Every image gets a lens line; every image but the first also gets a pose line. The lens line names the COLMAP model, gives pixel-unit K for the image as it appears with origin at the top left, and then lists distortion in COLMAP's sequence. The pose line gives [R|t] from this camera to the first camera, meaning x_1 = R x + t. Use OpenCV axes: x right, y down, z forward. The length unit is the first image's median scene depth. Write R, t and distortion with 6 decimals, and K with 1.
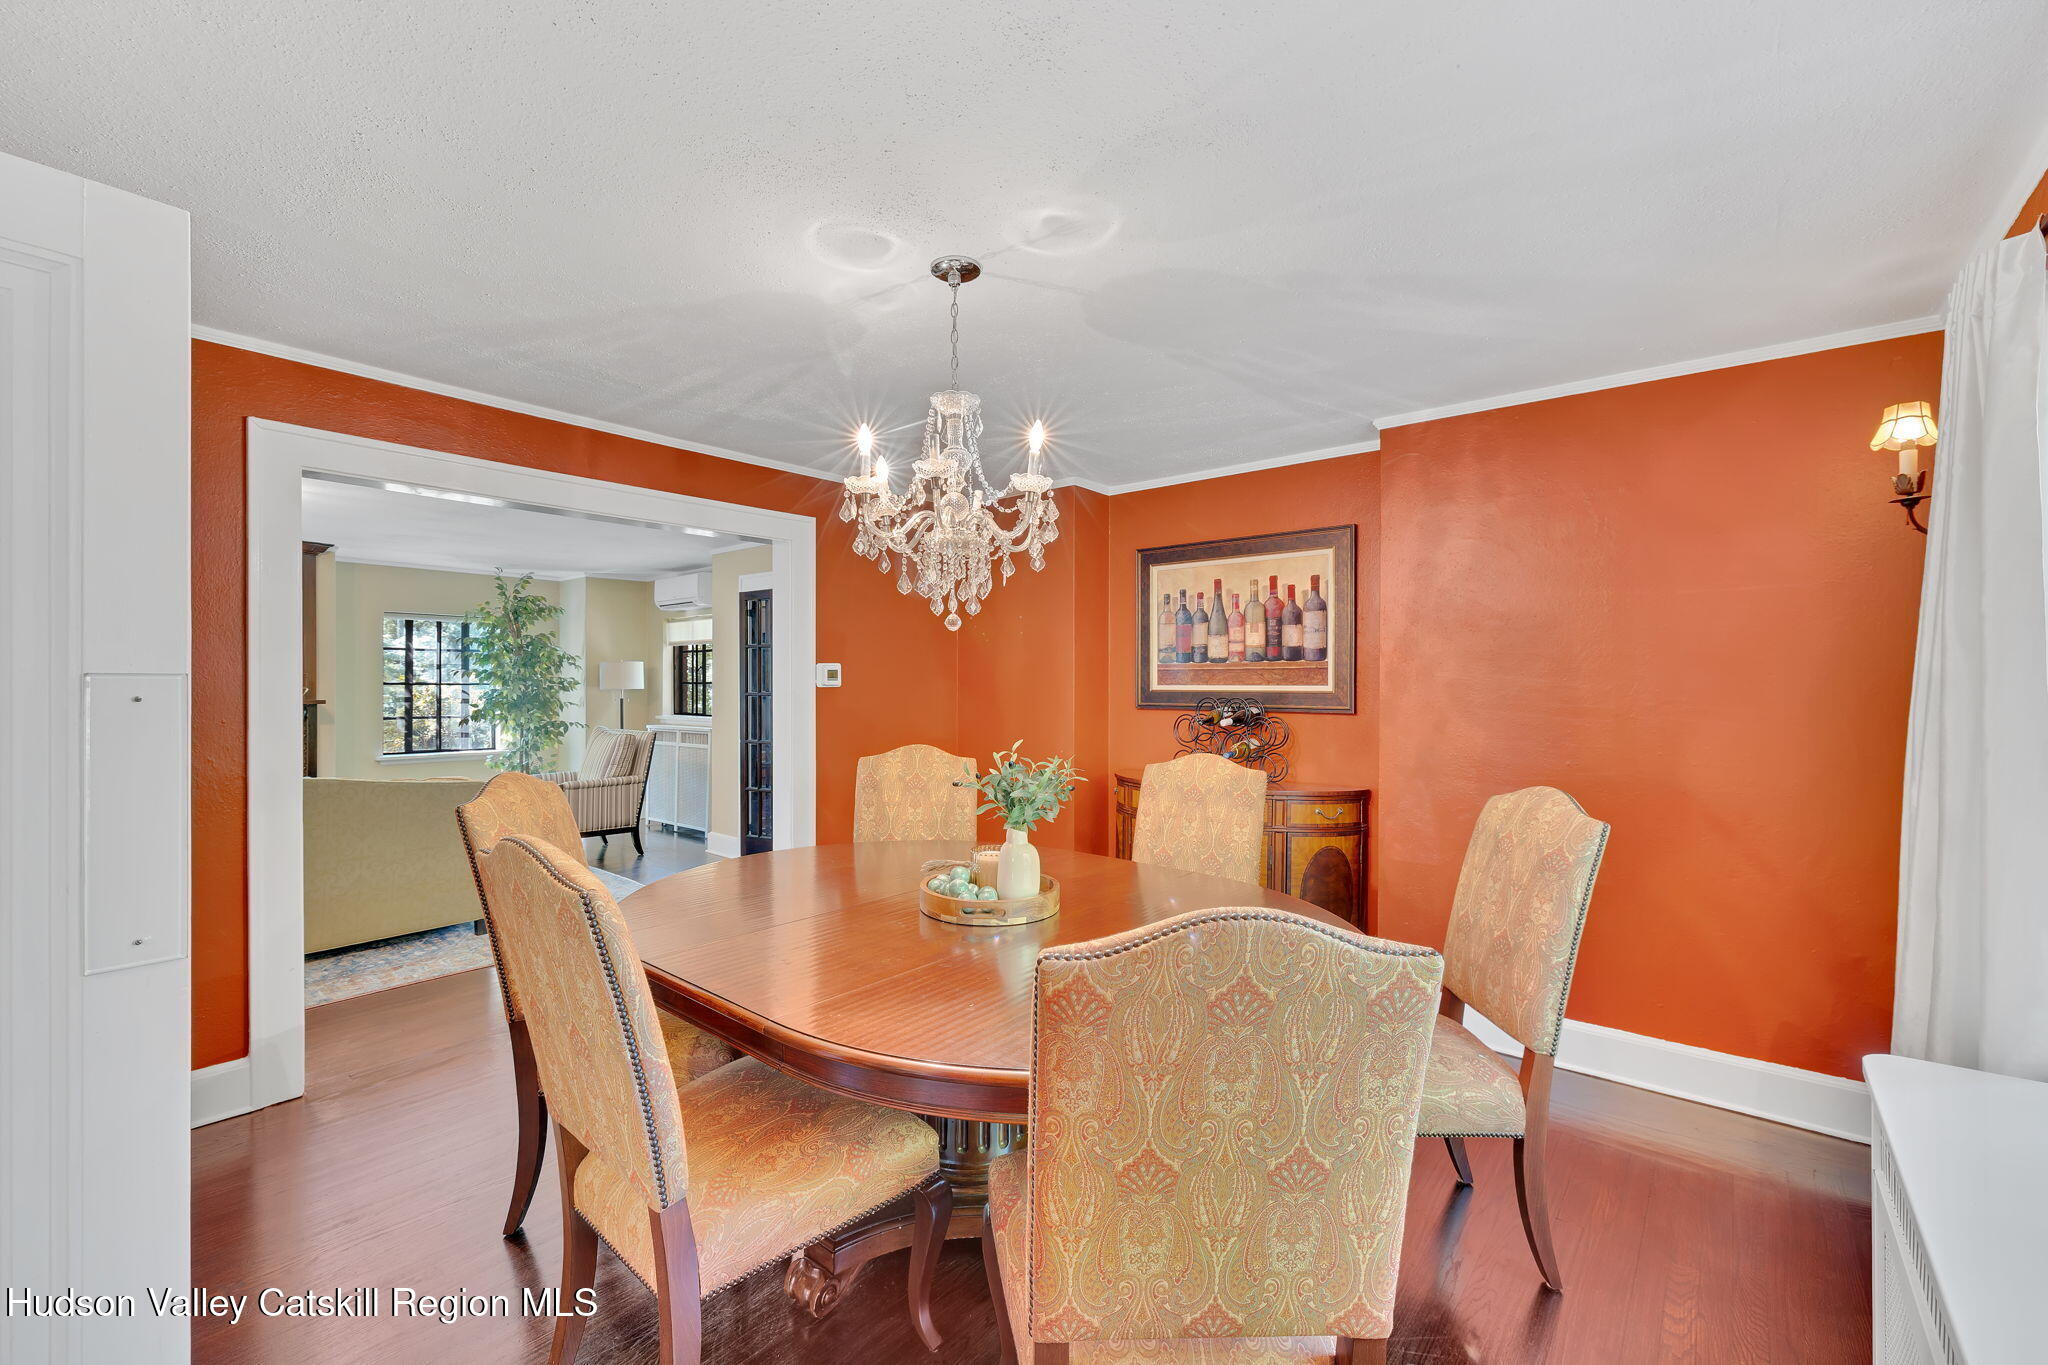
lens RADIAL K [[857.4, 0, 1027.5], [0, 857.4, 686.7], [0, 0, 1]] dist [-0.000426, 0.000068]
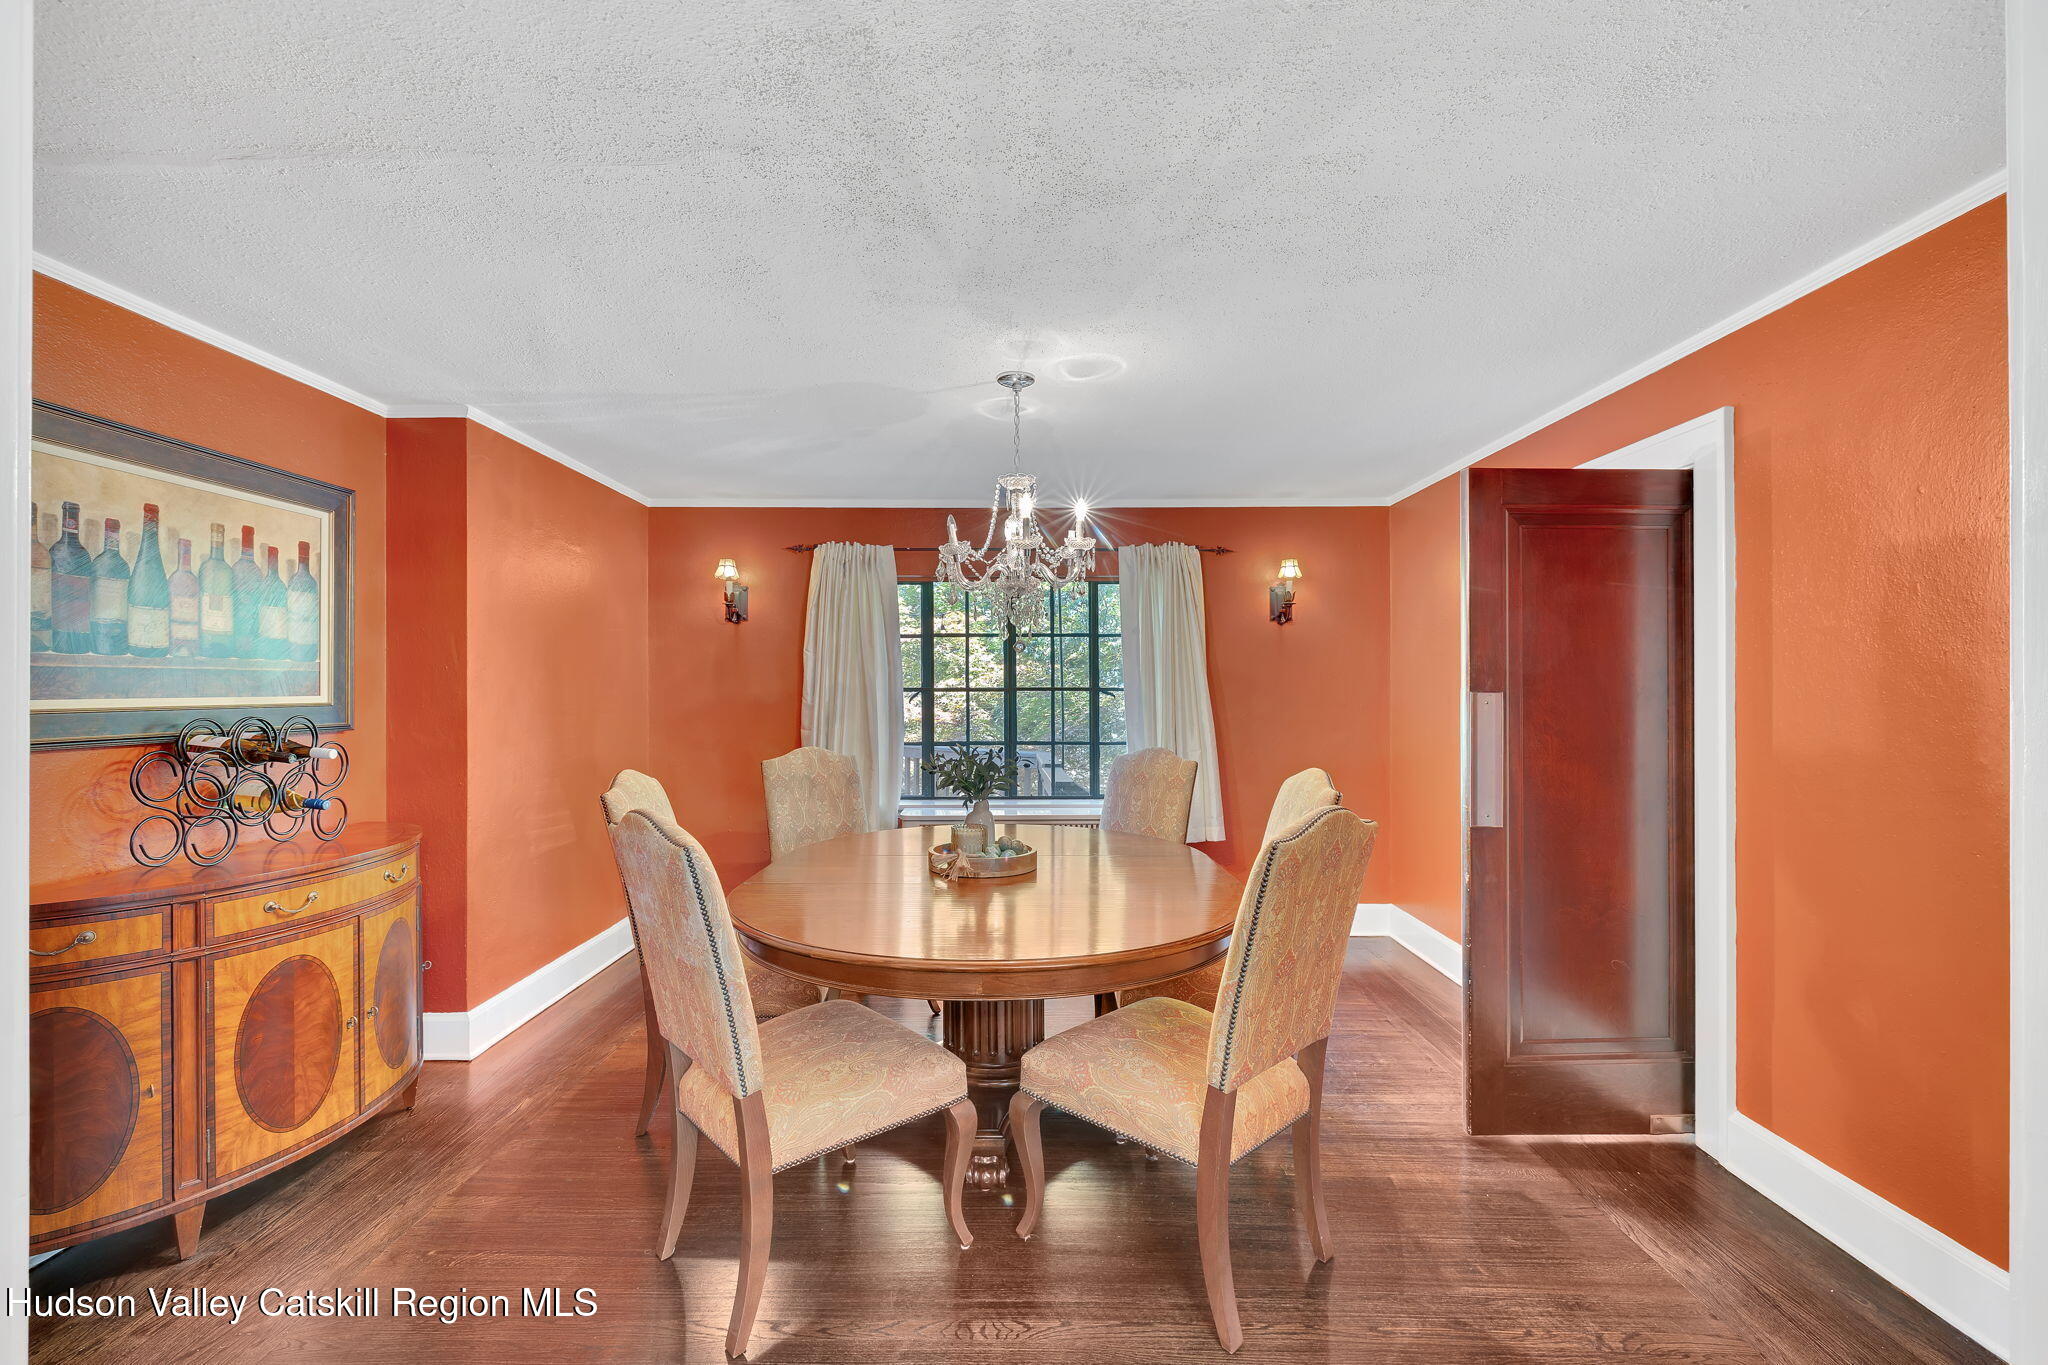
lens RADIAL K [[857.4, 0, 1026.1], [0, 857.4, 686.3], [0, 0, 1]] dist [-0.000426, 0.000068]
pose [[-0.639201, -0.003976, 0.769030, -0.564579], [-0.000934, 0.999990, 0.004394, -0.012095], [-0.769039, 0.002091, -0.639198, 0.934937]]
